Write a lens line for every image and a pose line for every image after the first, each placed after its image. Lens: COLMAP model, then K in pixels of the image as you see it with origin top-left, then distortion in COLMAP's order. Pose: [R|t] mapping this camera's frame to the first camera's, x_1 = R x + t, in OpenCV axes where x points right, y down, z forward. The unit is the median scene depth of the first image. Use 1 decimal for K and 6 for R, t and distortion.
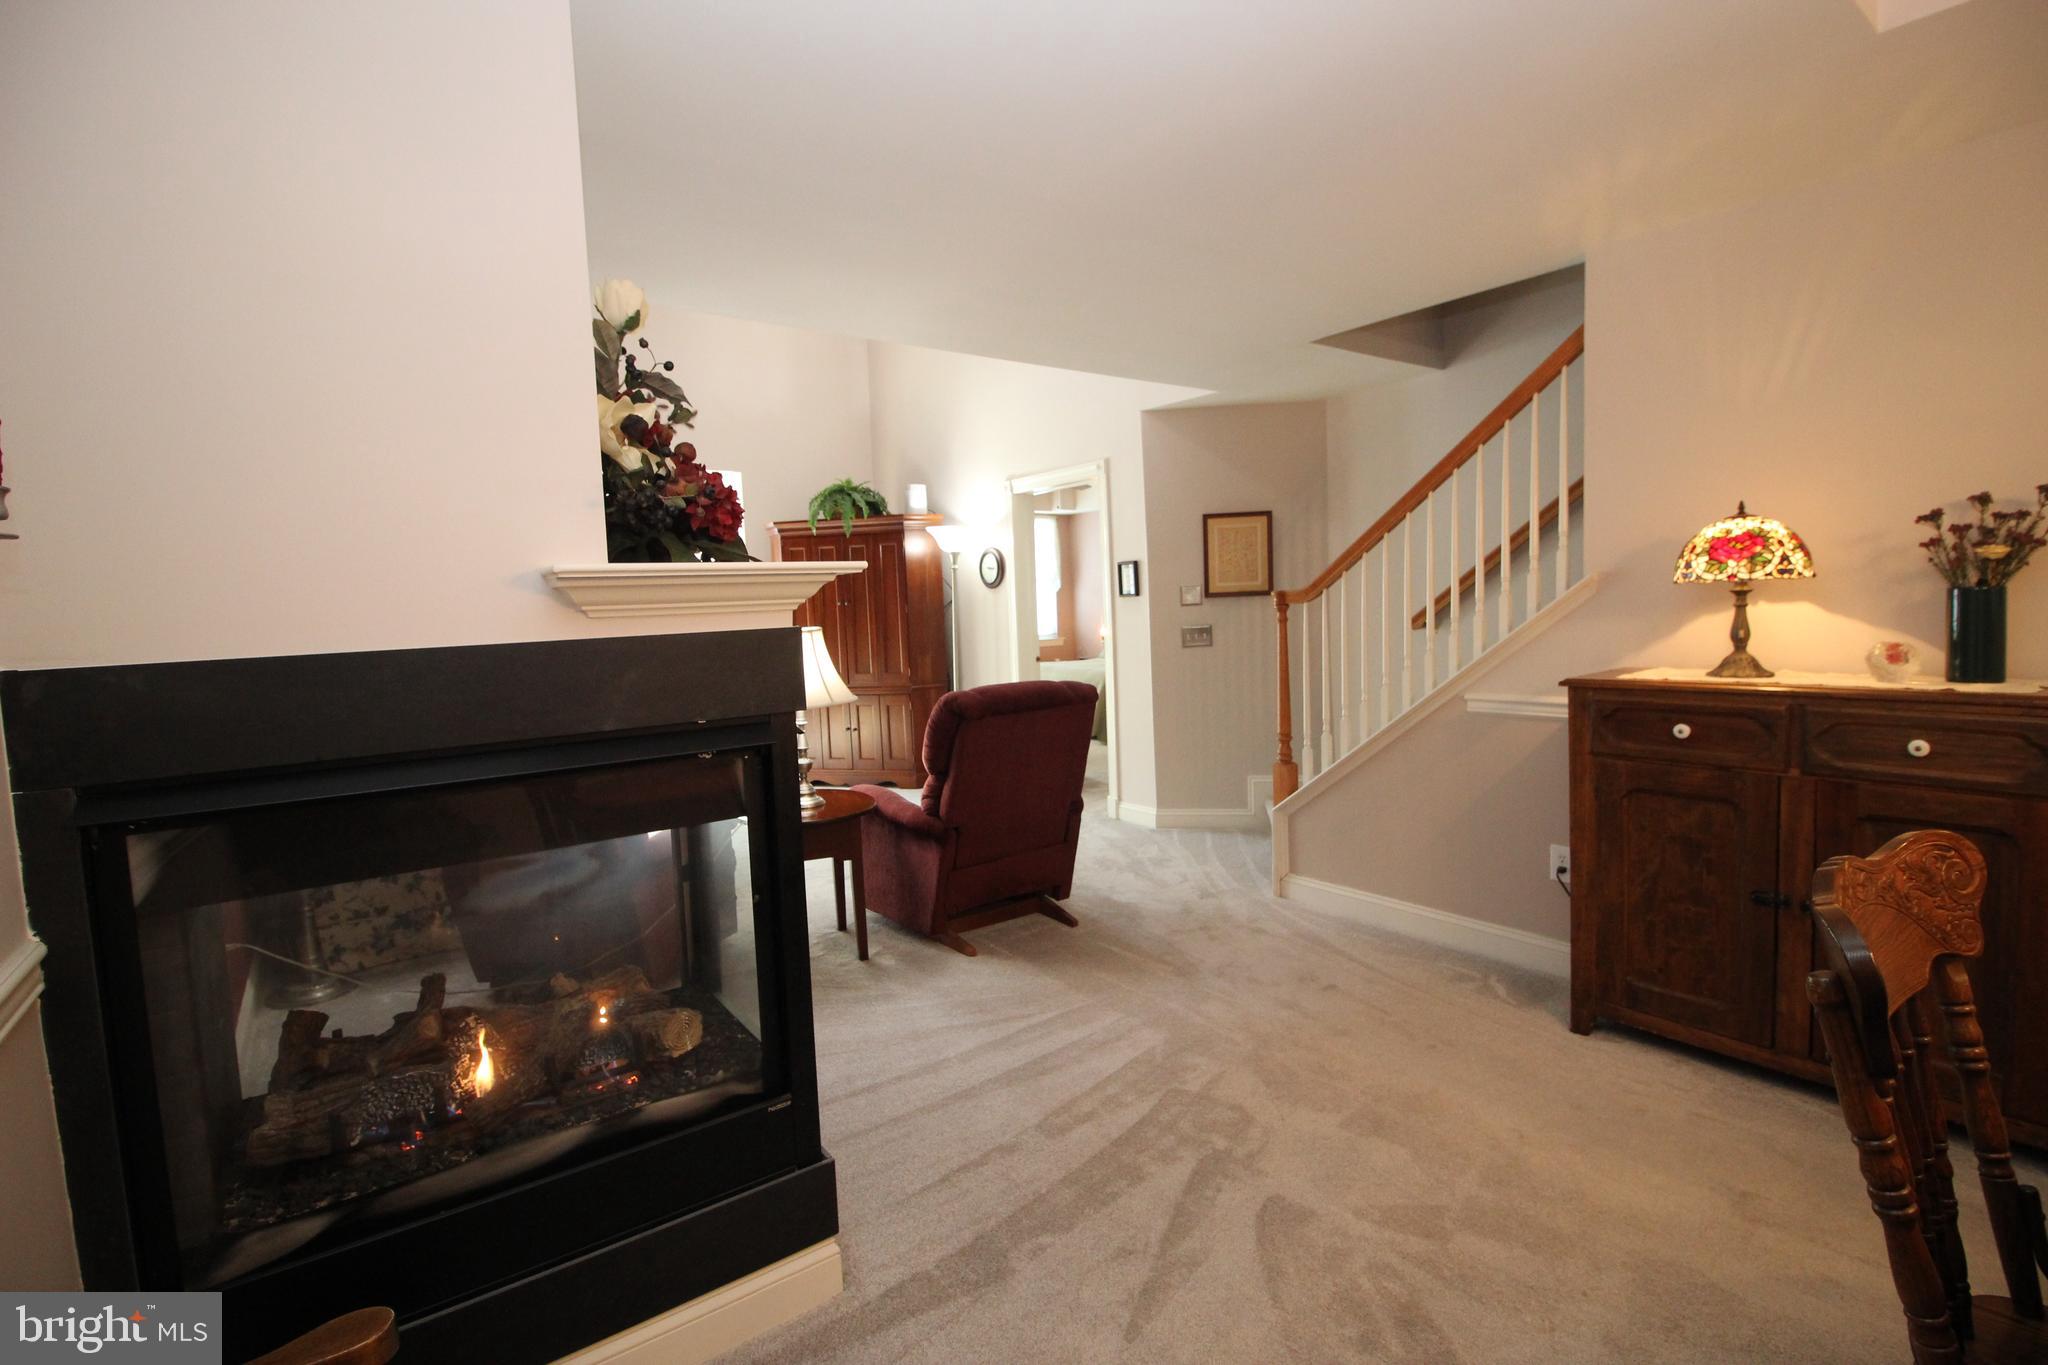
lens RADIAL K [[940.5, 0, 1026.3], [0, 940.5, 665.2], [0, 0, 1]] dist [-0.000143, -0.012861]
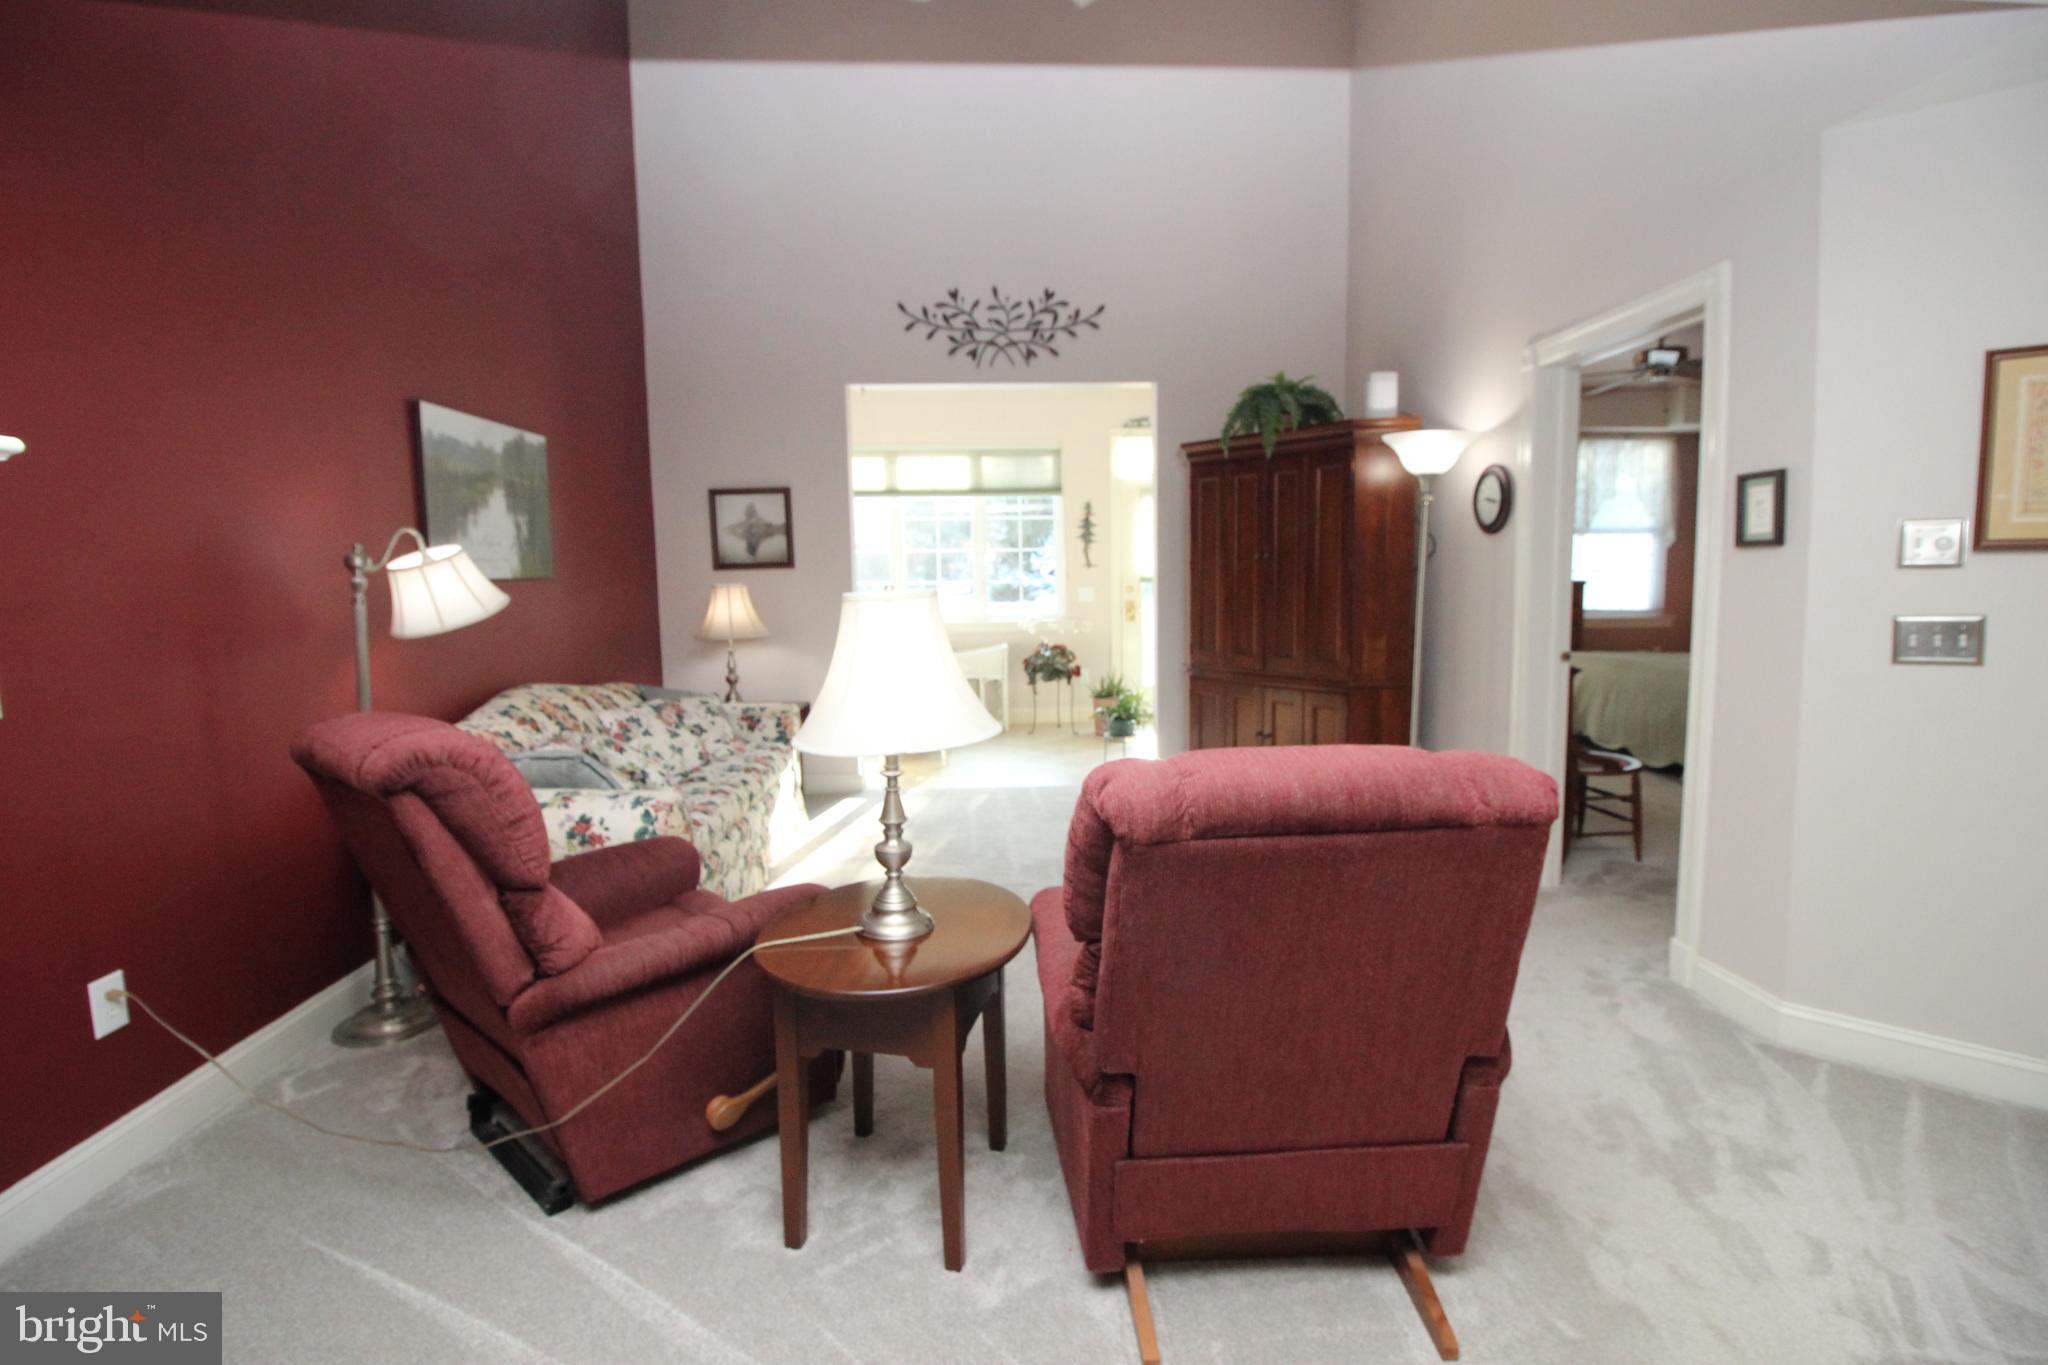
lens RADIAL K [[942.4, 0, 1029.1], [0, 942.4, 669.4], [0, 0, 1]] dist [0.003194, -0.015693]
pose [[0.830688, 0.080769, -0.550849, 0.059599], [-0.053667, 0.996430, 0.065171, -0.019144], [0.554146, -0.024574, 0.832057, 0.342358]]
